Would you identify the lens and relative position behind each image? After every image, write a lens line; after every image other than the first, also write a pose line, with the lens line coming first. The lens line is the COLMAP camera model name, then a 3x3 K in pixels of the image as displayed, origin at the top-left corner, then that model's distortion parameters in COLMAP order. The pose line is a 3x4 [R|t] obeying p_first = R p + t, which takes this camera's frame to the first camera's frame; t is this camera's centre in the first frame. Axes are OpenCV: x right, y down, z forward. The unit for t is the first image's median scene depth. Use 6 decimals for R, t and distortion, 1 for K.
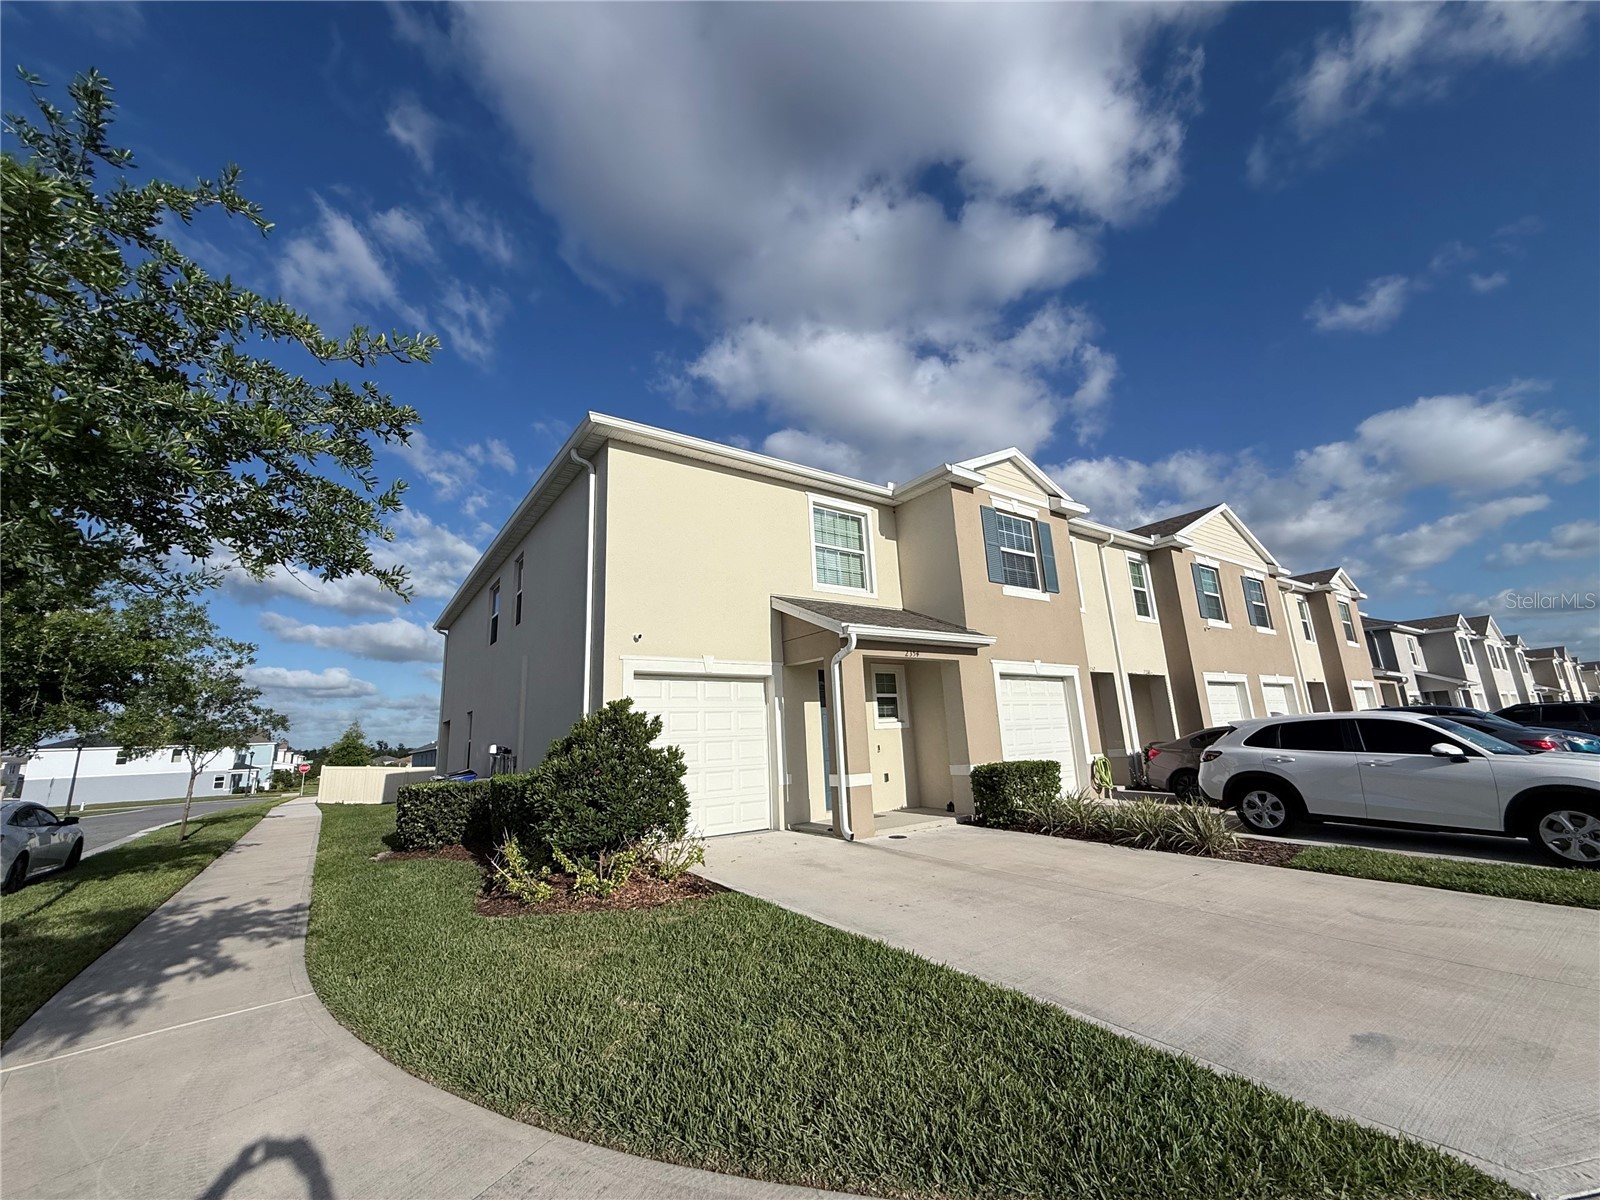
lens RADIAL K [[637.4, 0, 796.2], [0, 637.4, 598.2], [0, 0, 1]] dist [0.000107, -0.000250]
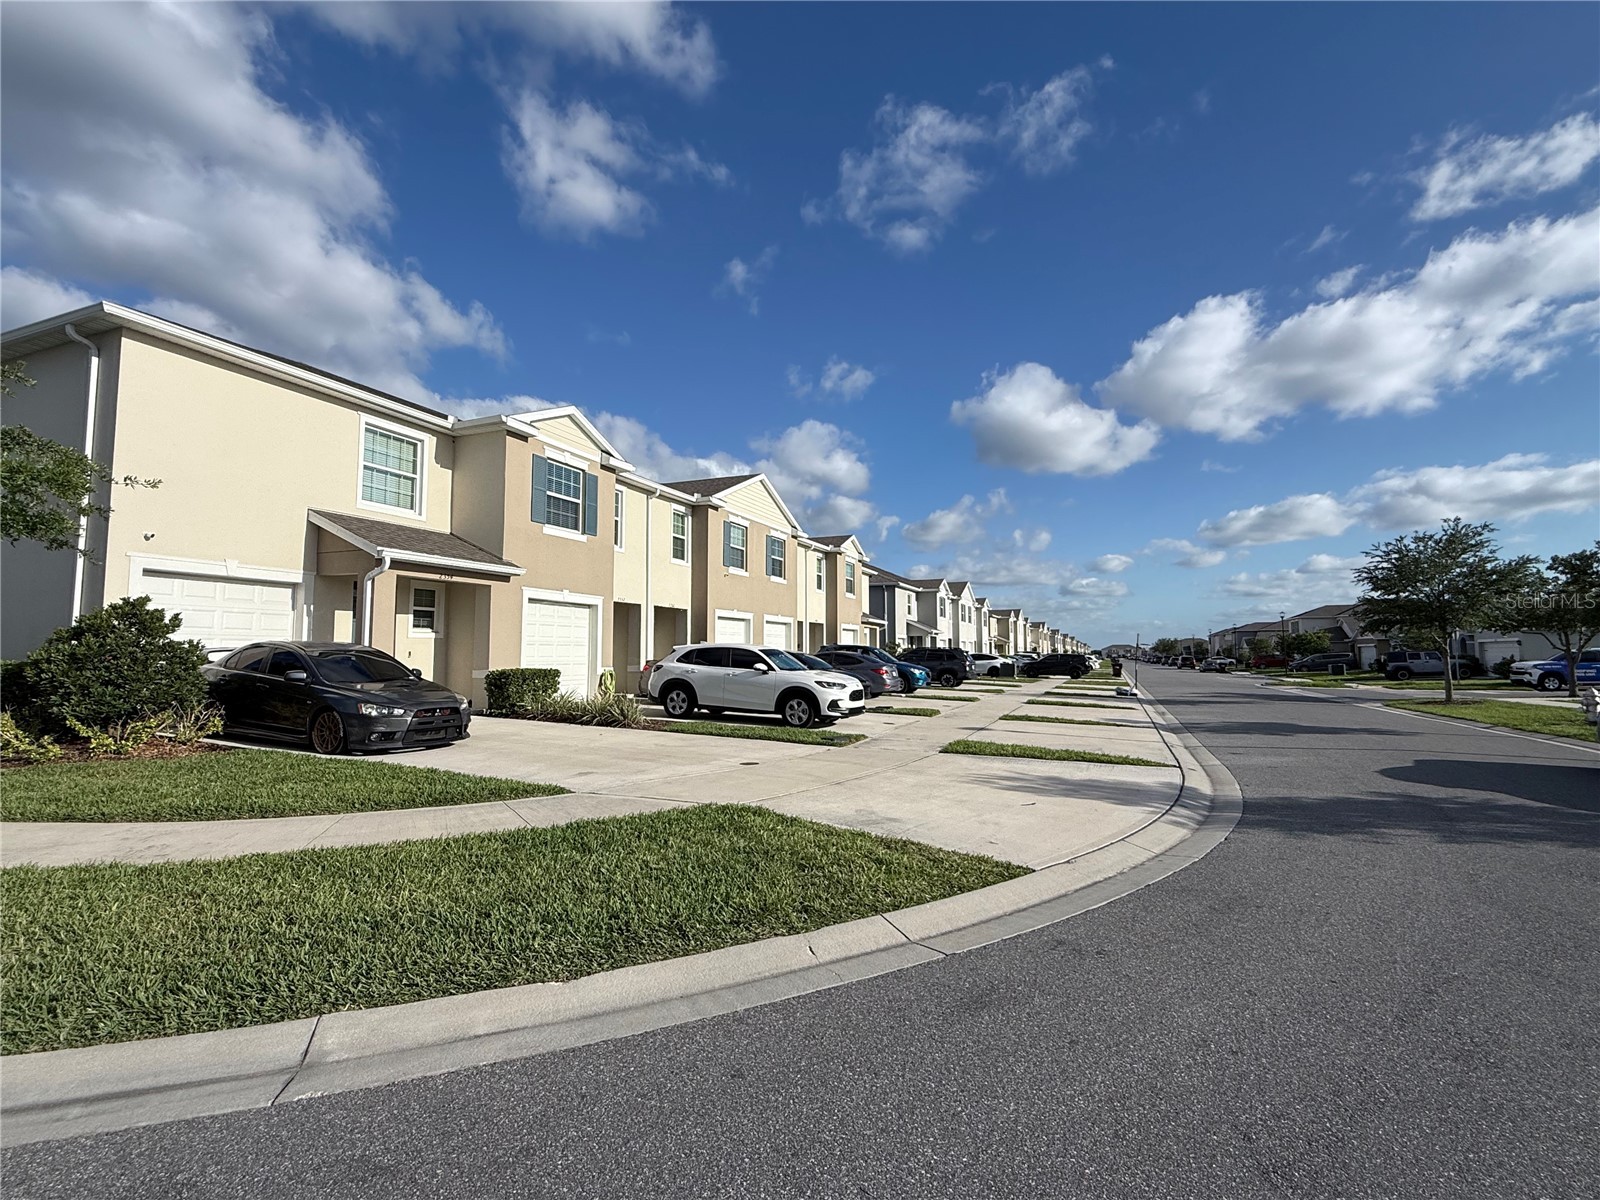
lens RADIAL K [[737.8, 0, 800.0], [0, 737.8, 600.0], [0, 0, 1]] dist [-0.001972, 0.000485]
pose [[0.848311, 0.084588, 0.522698, 0.022618], [-0.155049, 0.983570, 0.092467, -0.082467], [-0.506288, -0.159485, 0.847488, -0.418065]]
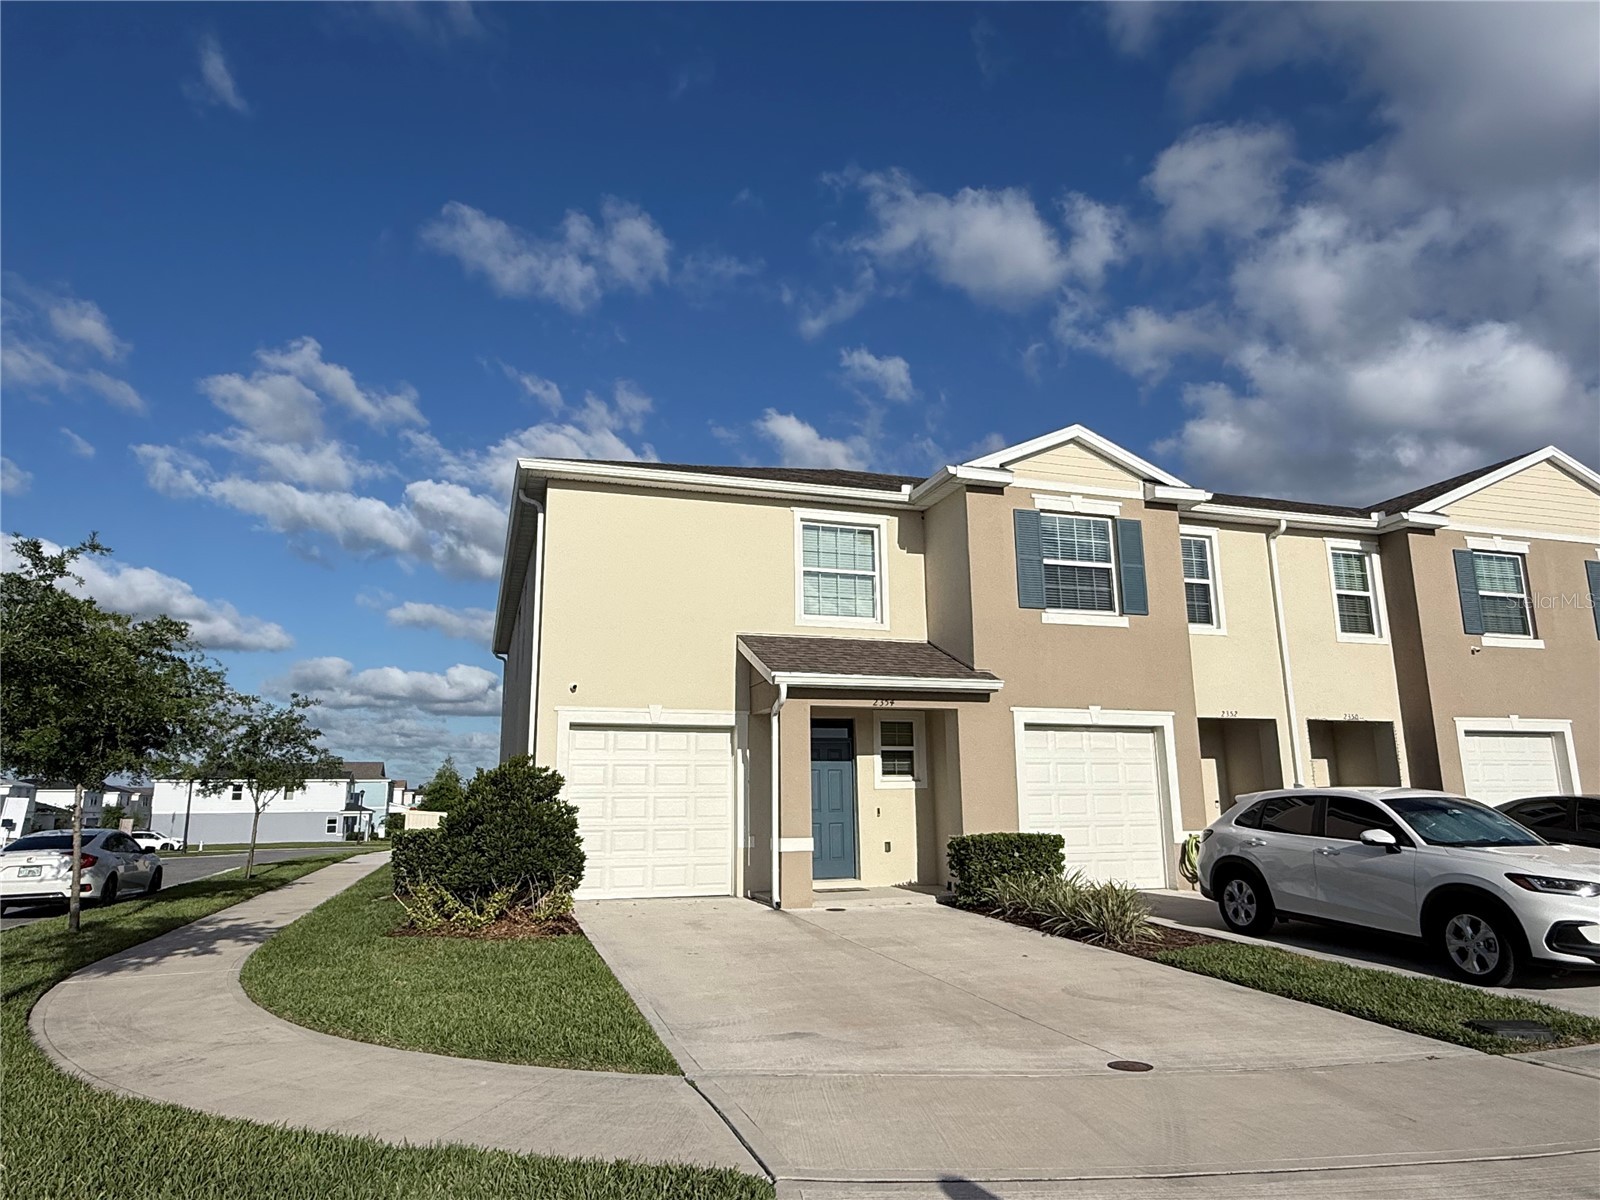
lens RADIAL K [[995.2, 0, 791.9], [0, 995.2, 601.4], [0, 0, 1]] dist [-0.003800, 0.001219]
pose [[0.952172, -0.026010, -0.304455, 0.395124], [0.034557, 0.999144, 0.022717, -0.068816], [0.303604, -0.032152, 0.952256, -0.250757]]
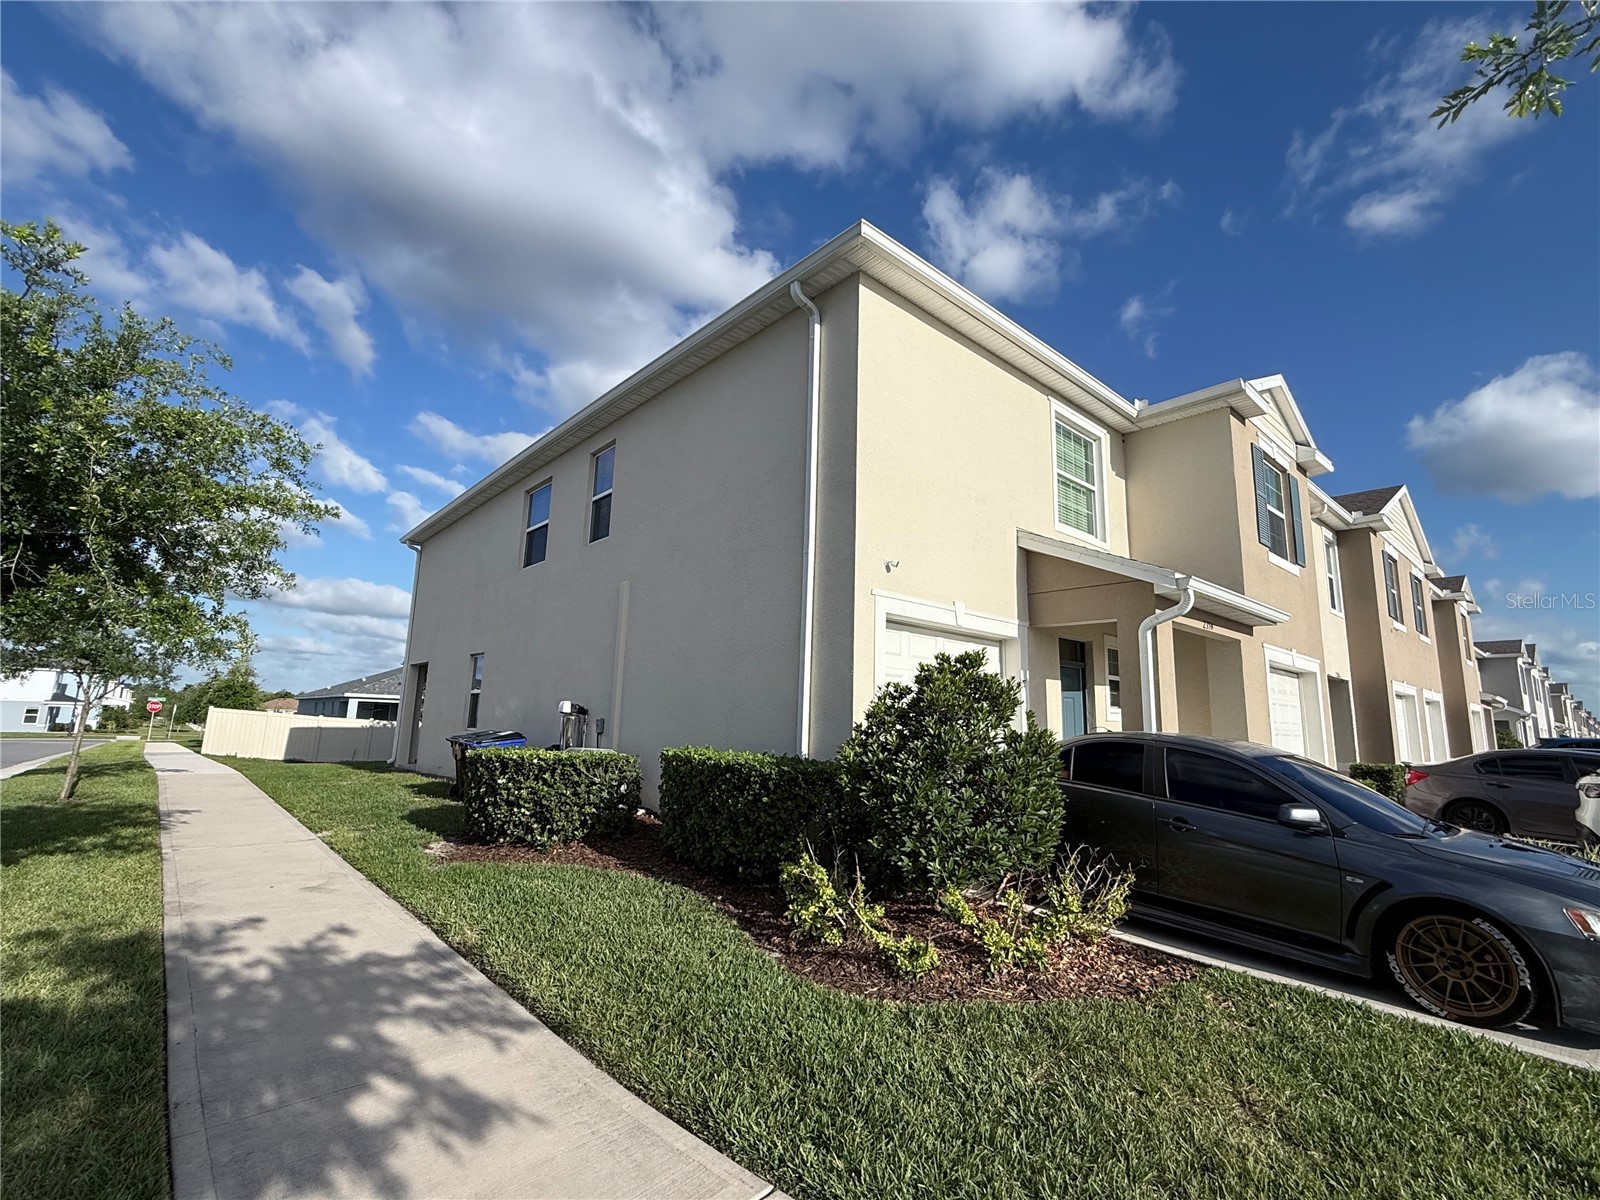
lens RADIAL K [[720.7, 0, 800.0], [0, 720.7, 600.0], [0, 0, 1]] dist [0.001585, 0.000117]
pose [[0.991466, 0.091246, 0.093110, -0.309506], [-0.096183, 0.994108, 0.049988, 0.051048], [-0.088001, -0.058517, 0.994400, 0.173468]]
